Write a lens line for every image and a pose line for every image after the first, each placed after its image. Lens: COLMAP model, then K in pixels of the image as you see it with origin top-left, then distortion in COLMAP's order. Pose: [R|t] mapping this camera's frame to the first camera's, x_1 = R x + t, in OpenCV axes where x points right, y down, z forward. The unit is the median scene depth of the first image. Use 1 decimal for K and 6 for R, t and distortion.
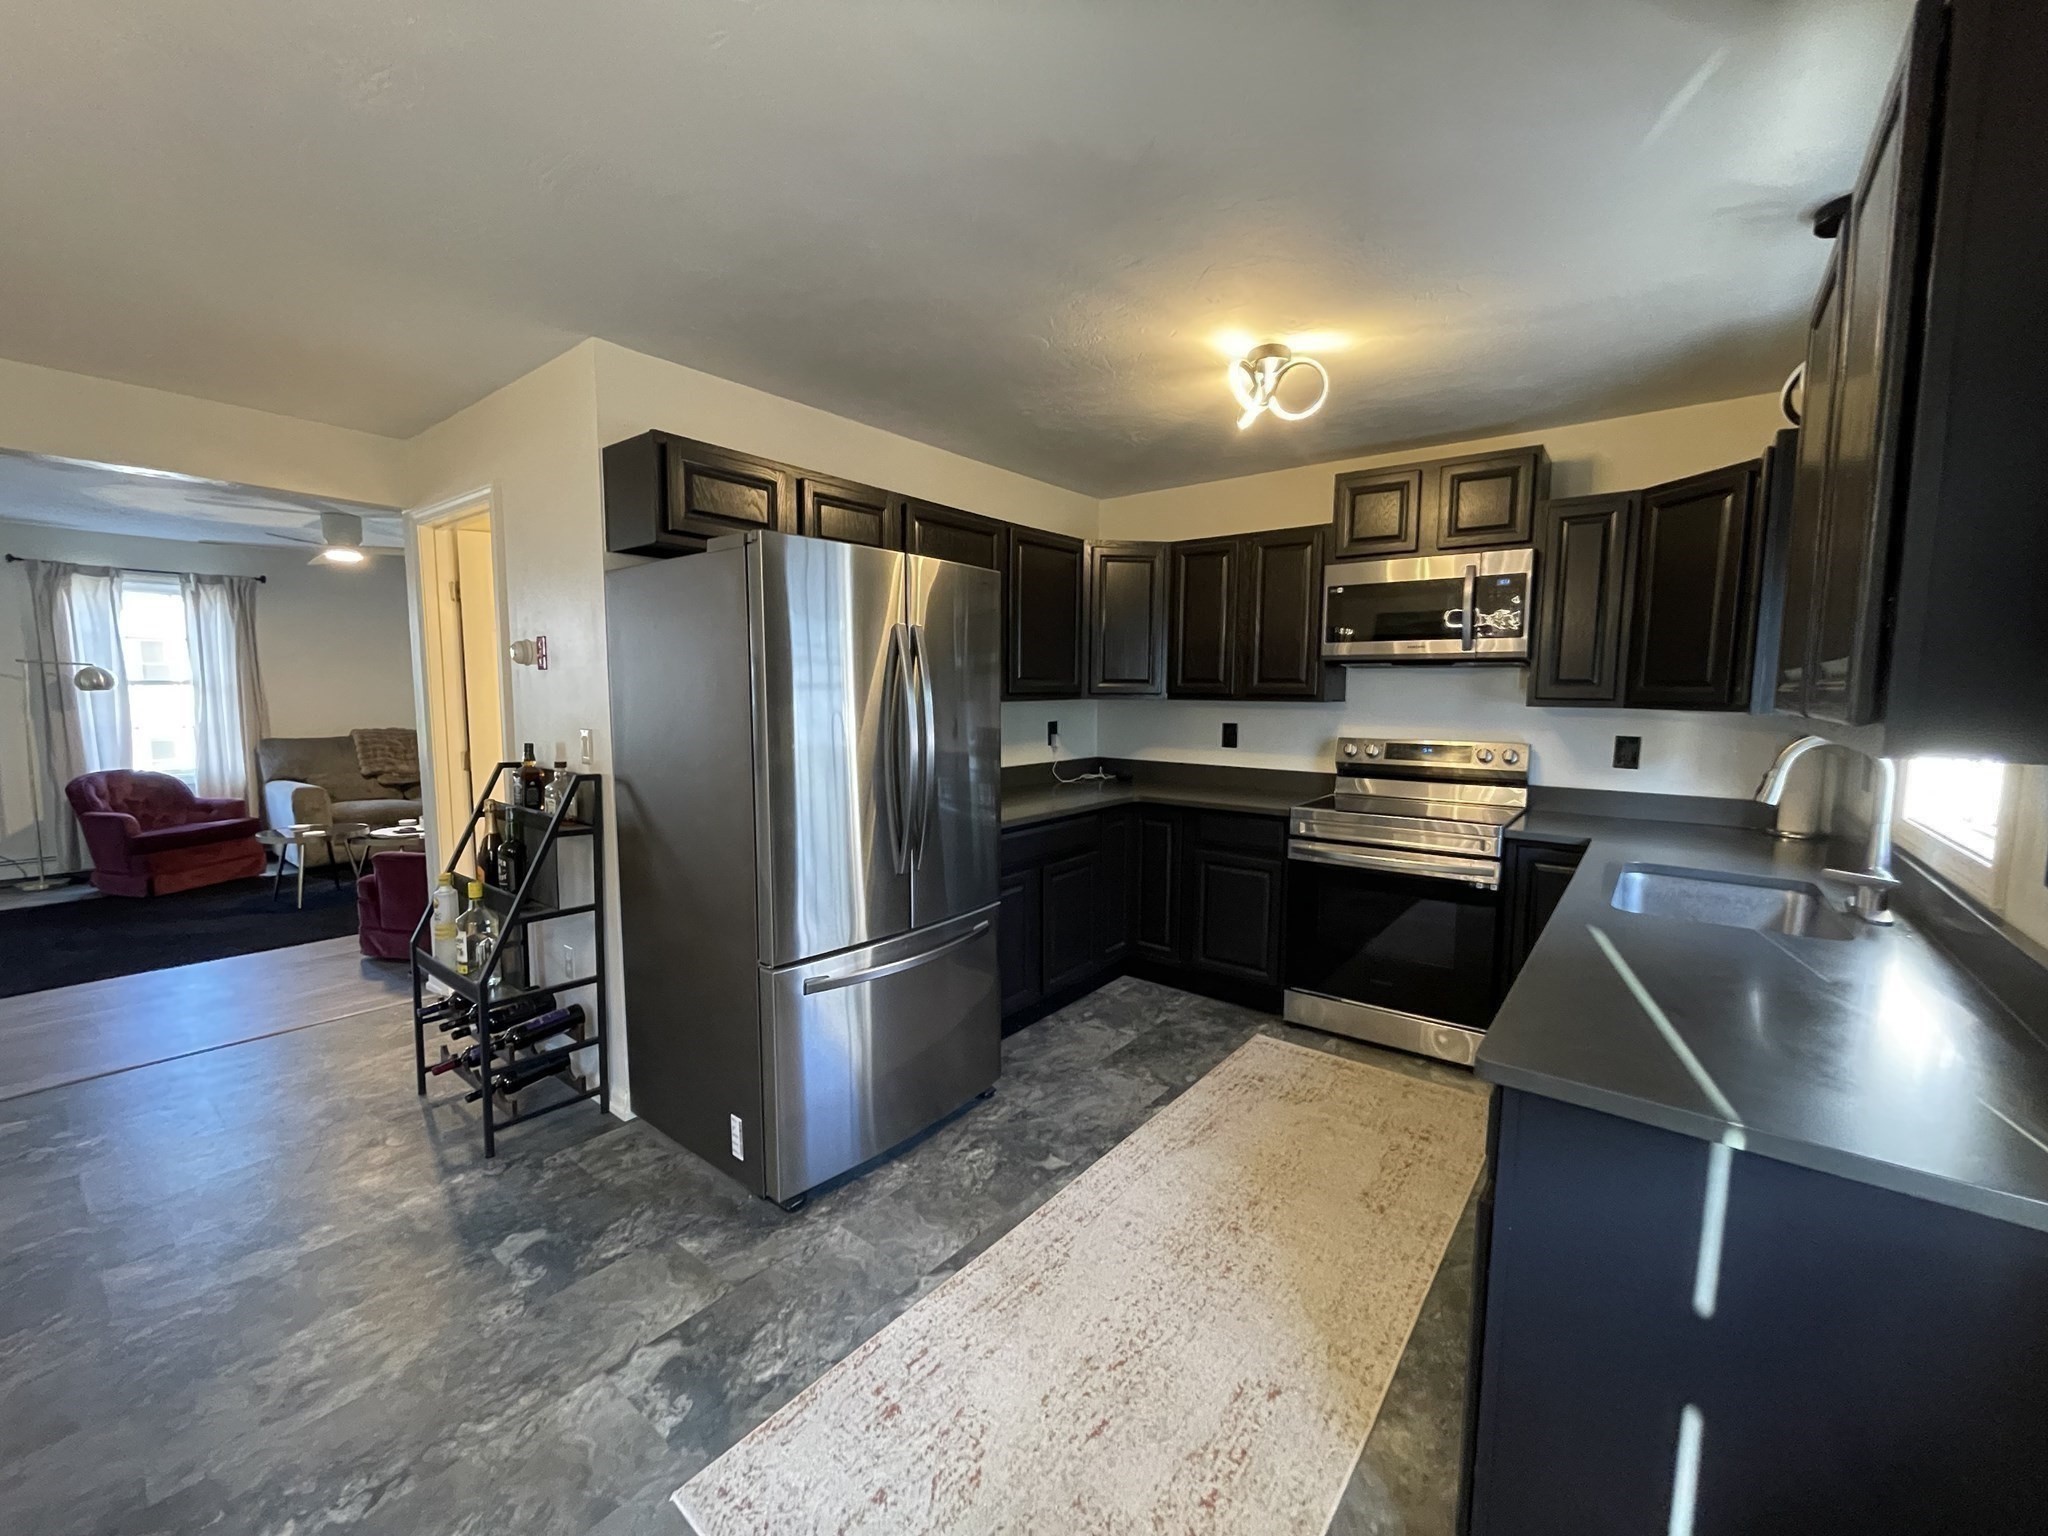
lens RADIAL K [[830.6, 0, 1015.7], [0, 830.6, 769.3], [0, 0, 1]] dist [-0.009248, 0.005330]
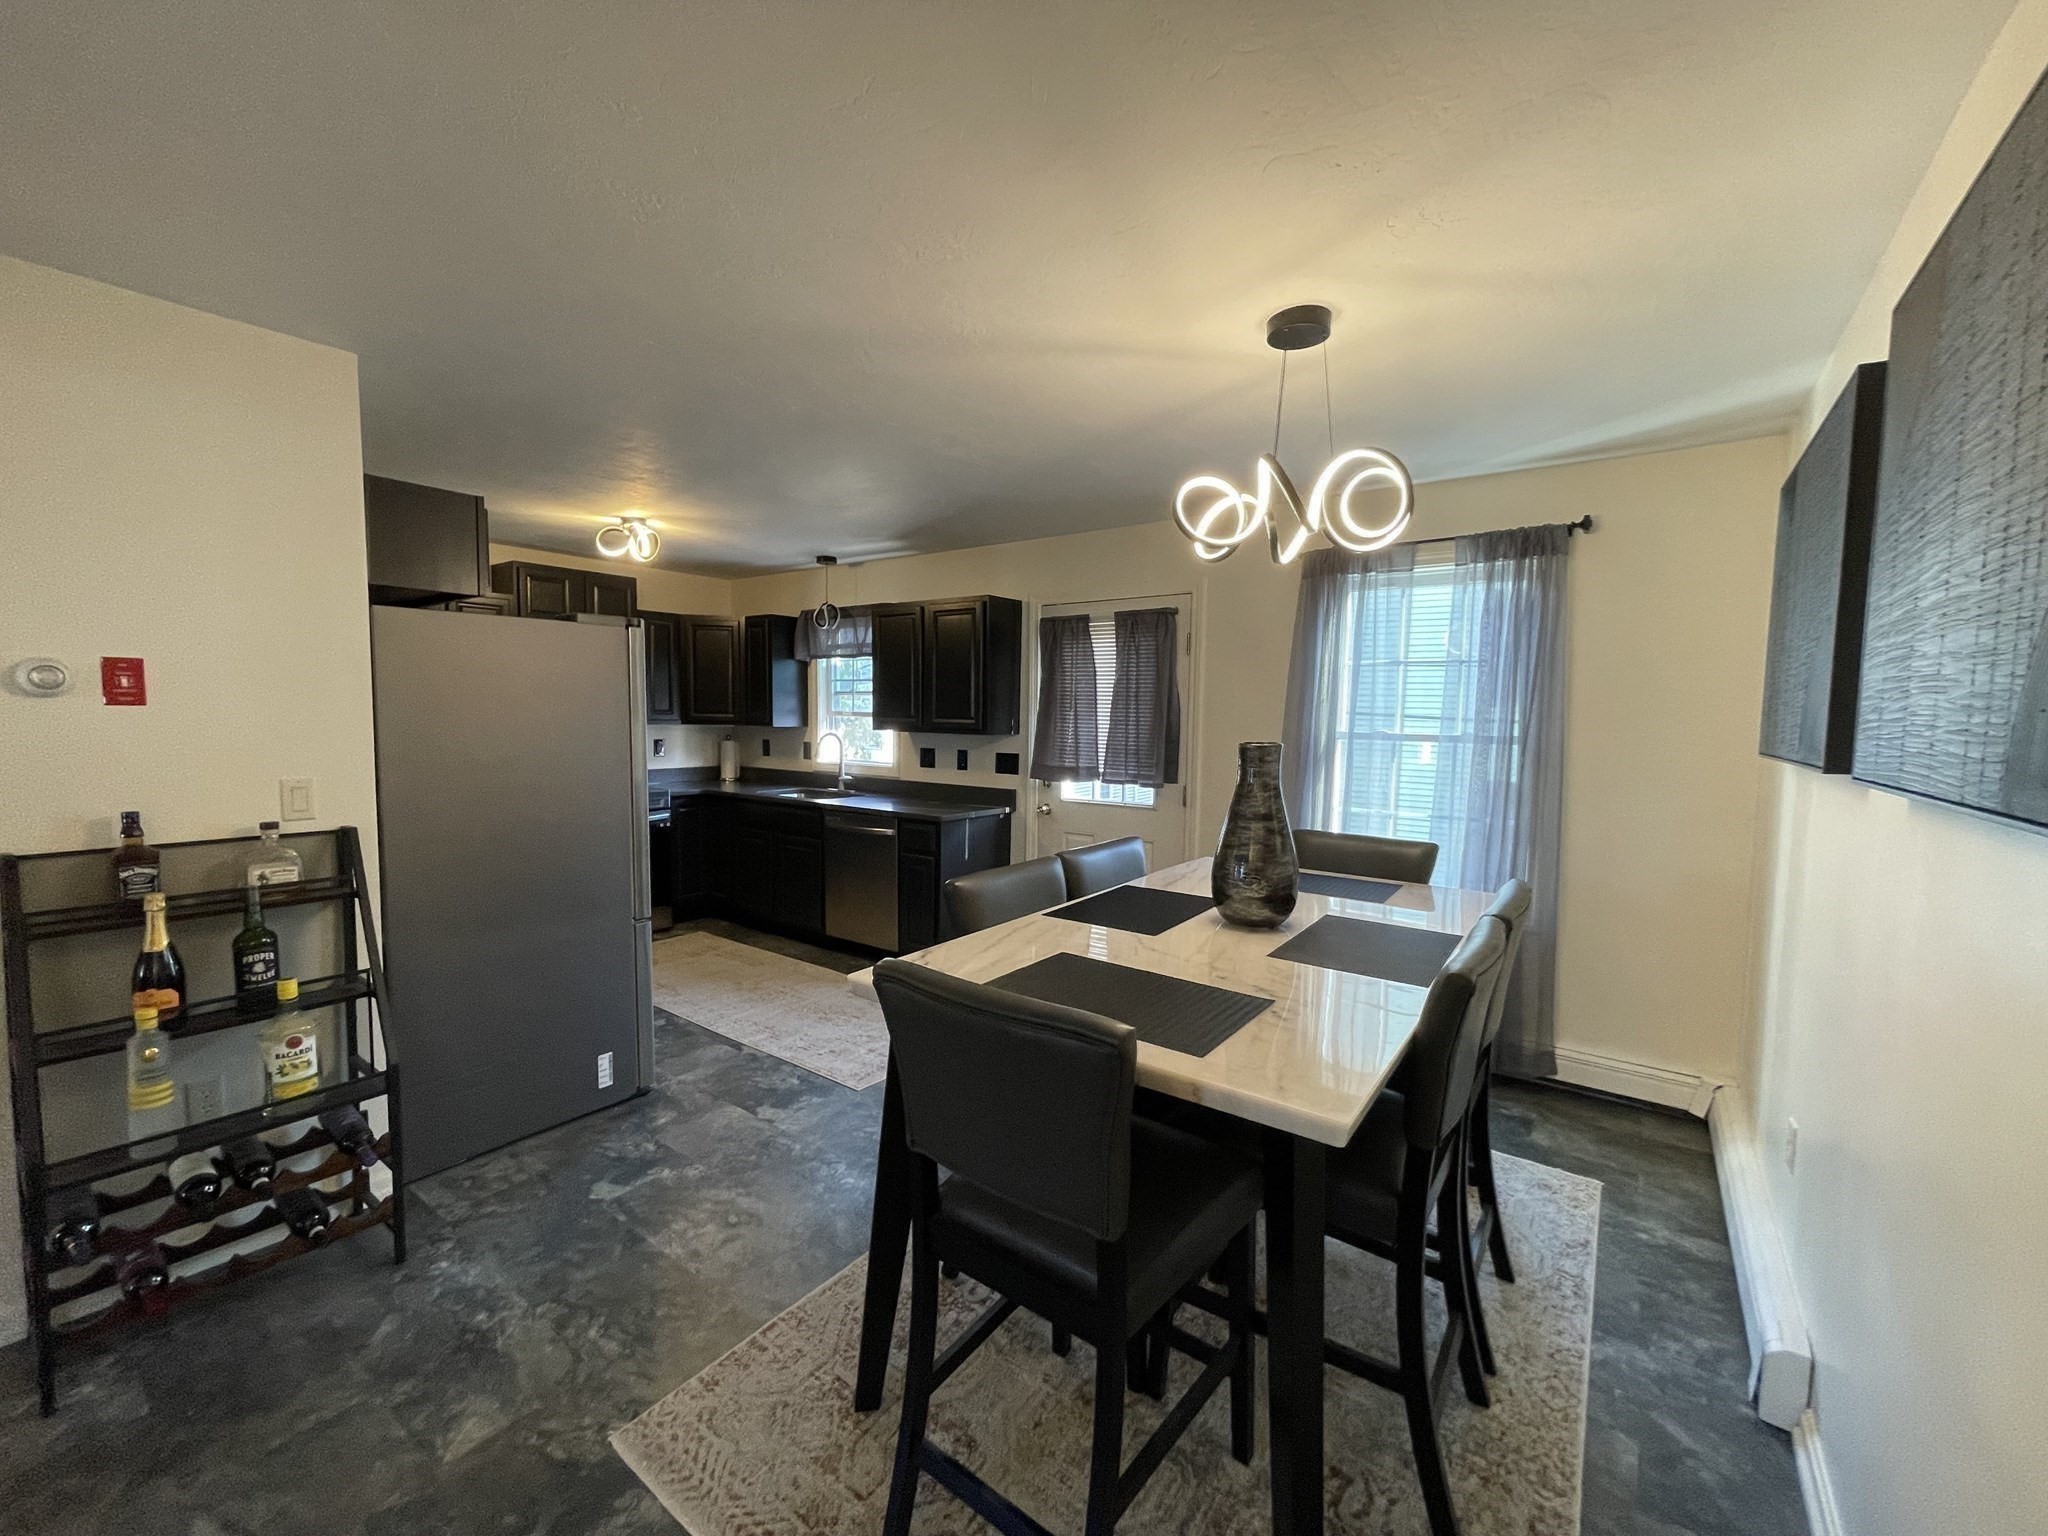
lens RADIAL K [[827.7, 0, 1017.8], [0, 827.7, 768.4], [0, 0, 1]] dist [-0.000173, -0.000070]
pose [[-0.026074, -0.077520, 0.996650, -1.151637], [0.082596, 0.993413, 0.079429, -0.054975], [-0.996242, 0.084391, -0.019499, 0.242482]]
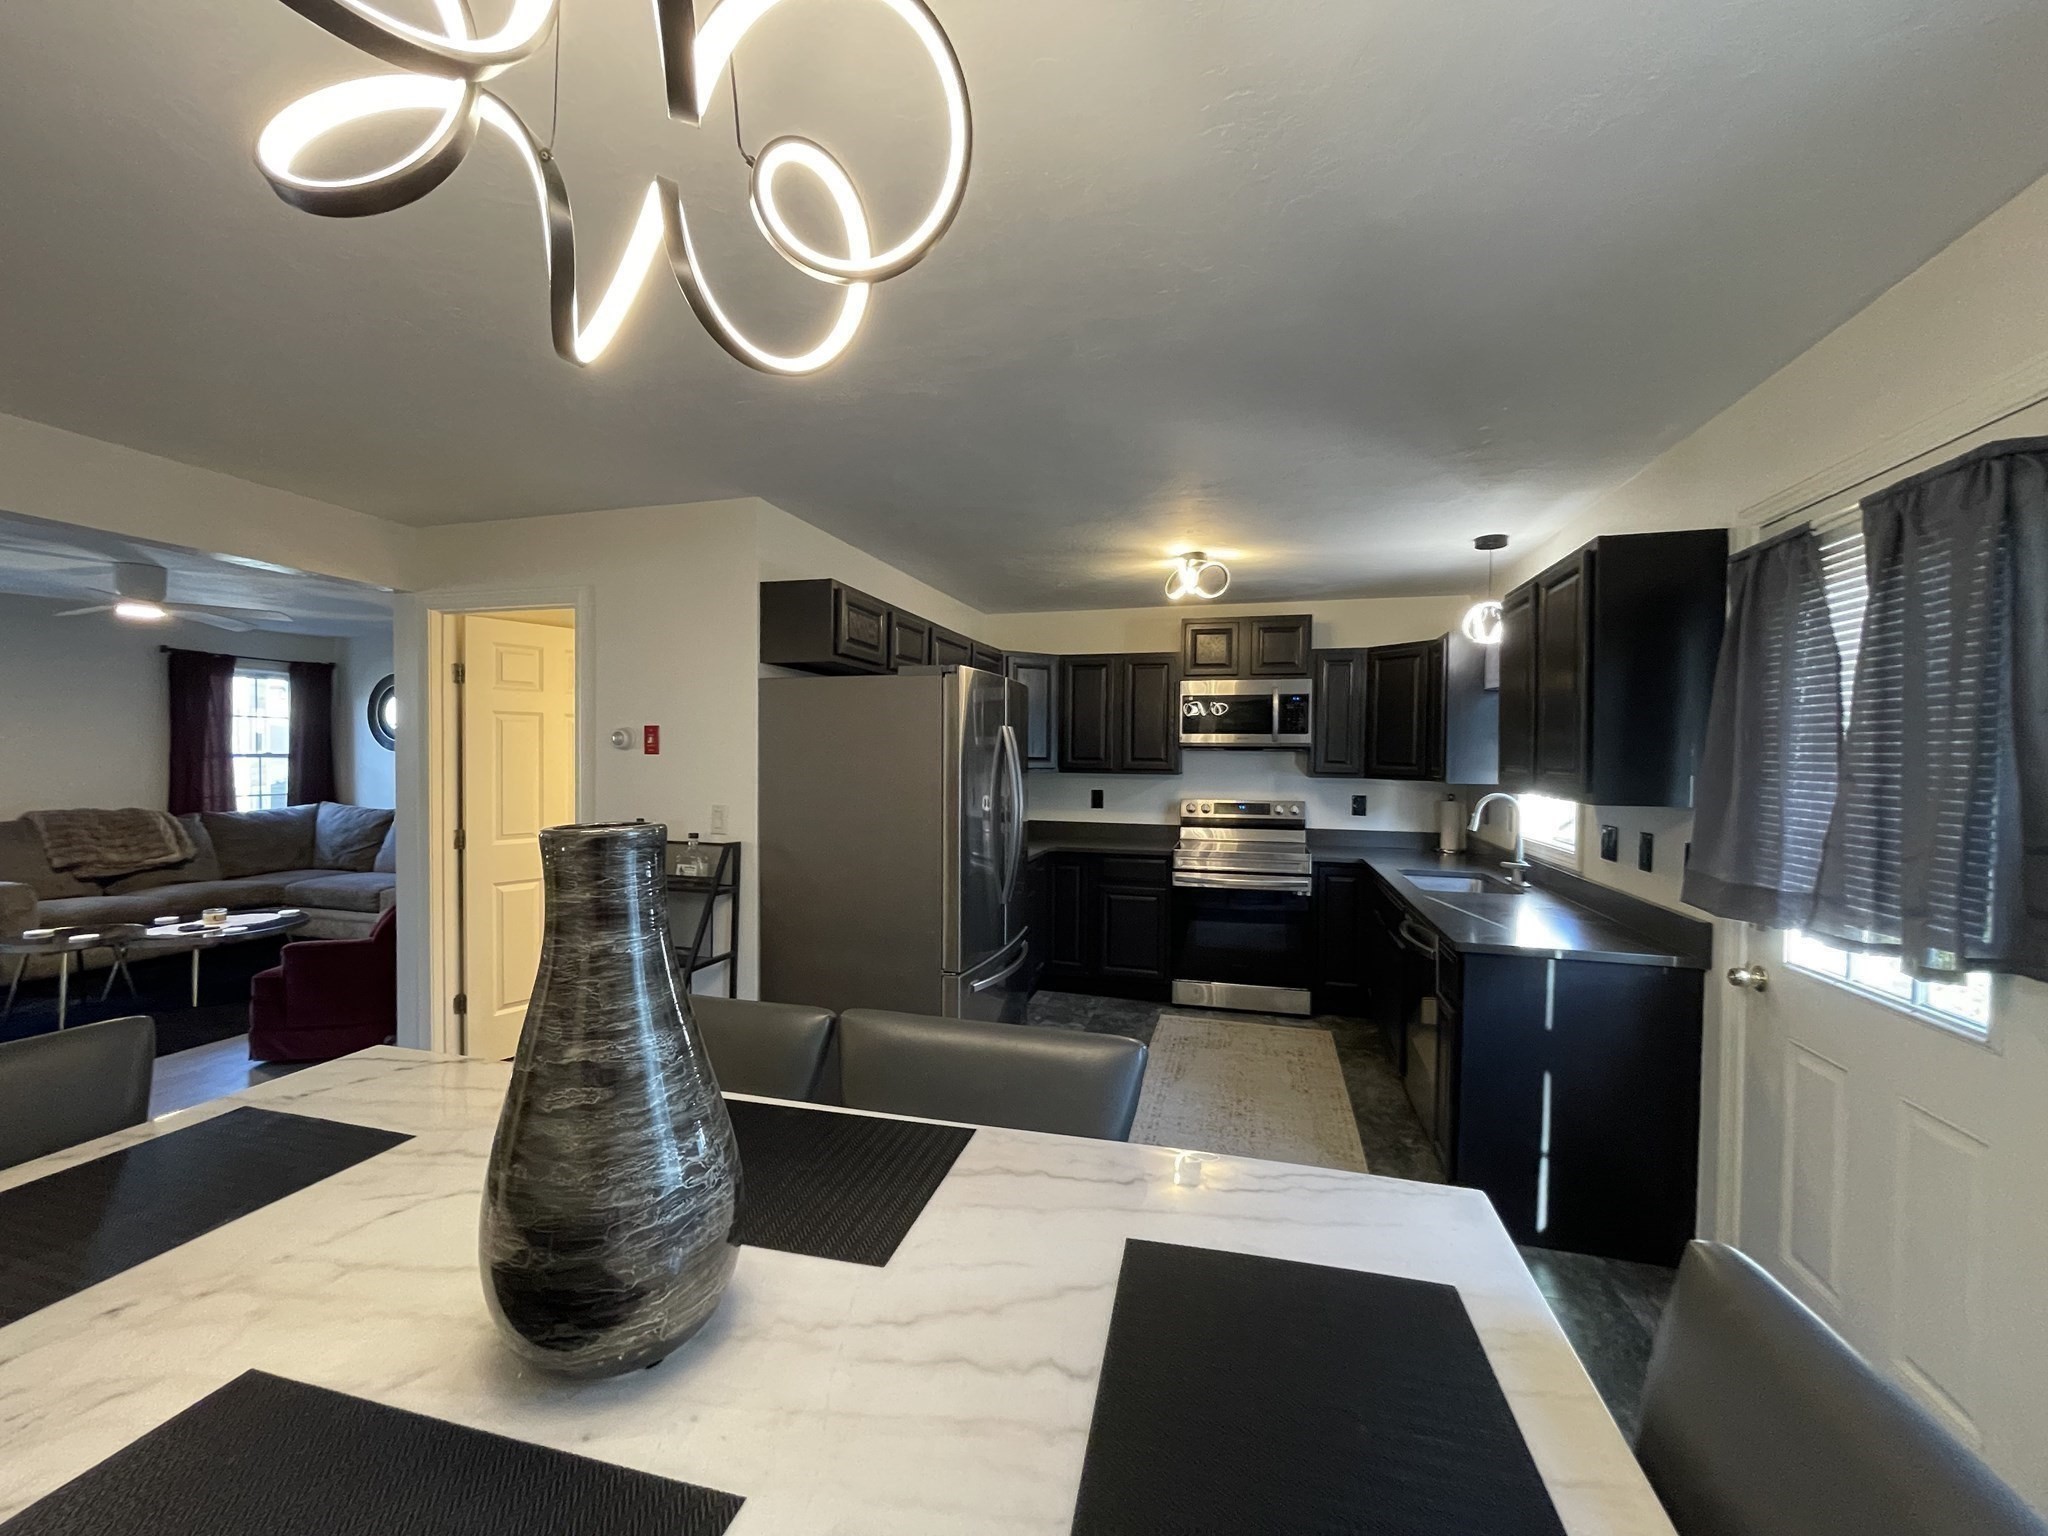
lens RADIAL K [[827.7, 0, 1017.8], [0, 827.7, 768.4], [0, 0, 1]] dist [-0.000173, -0.000070]
pose [[0.922622, -0.004685, 0.385676, -0.487231], [0.034236, 0.996974, -0.069788, -0.002840], [-0.384182, 0.077591, 0.919991, -0.224102]]
